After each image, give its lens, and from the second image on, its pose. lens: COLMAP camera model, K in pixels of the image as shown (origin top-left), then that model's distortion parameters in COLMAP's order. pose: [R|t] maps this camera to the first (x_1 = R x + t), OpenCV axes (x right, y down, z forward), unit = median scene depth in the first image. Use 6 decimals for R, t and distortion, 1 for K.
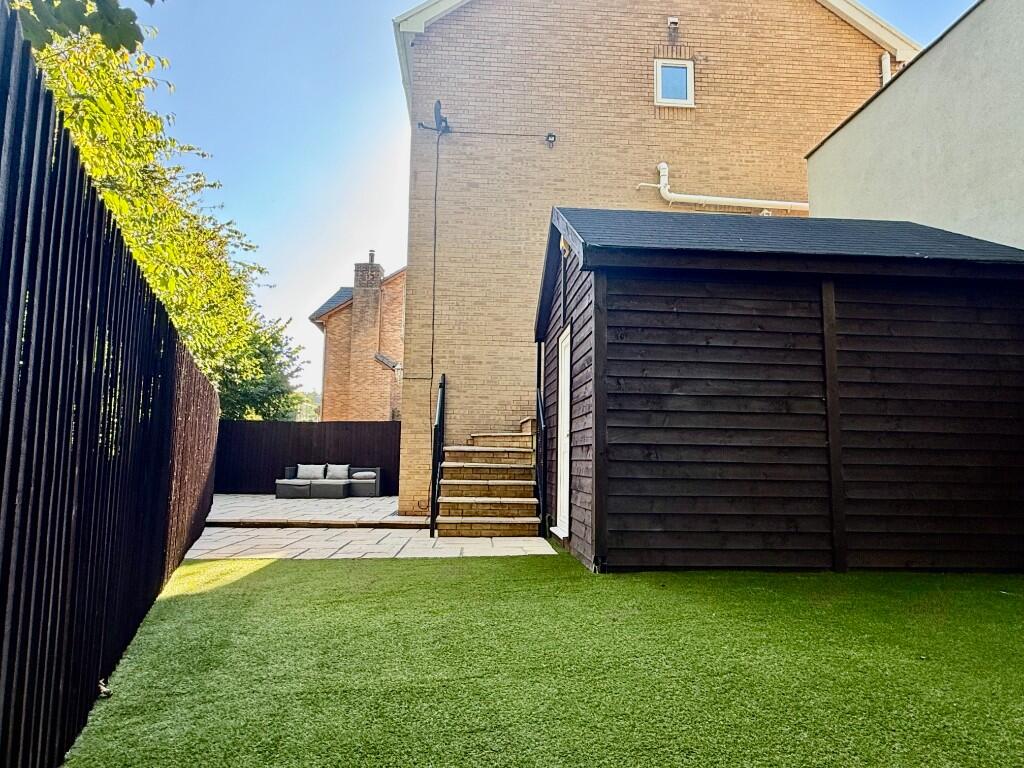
lens RADIAL K [[641.5, 0, 512.0], [0, 641.5, 384.0], [0, 0, 1]] dist [0.001649, -0.000161]
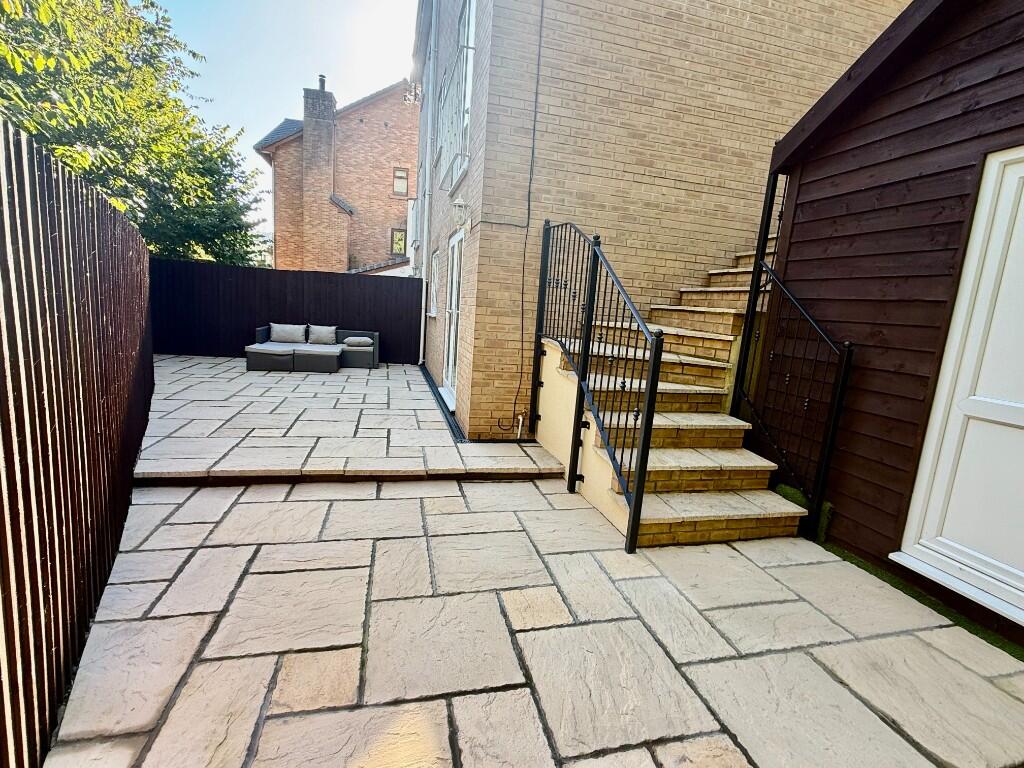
lens RADIAL K [[481.5, 0, 512.0], [0, 481.5, 384.0], [0, 0, 1]] dist [0.006848, -0.000592]
pose [[0.980983, 0.027424, 0.192148, -0.148963], [-0.080811, 0.957792, 0.275869, 0.006488], [-0.176473, -0.286151, 0.941794, 0.350393]]
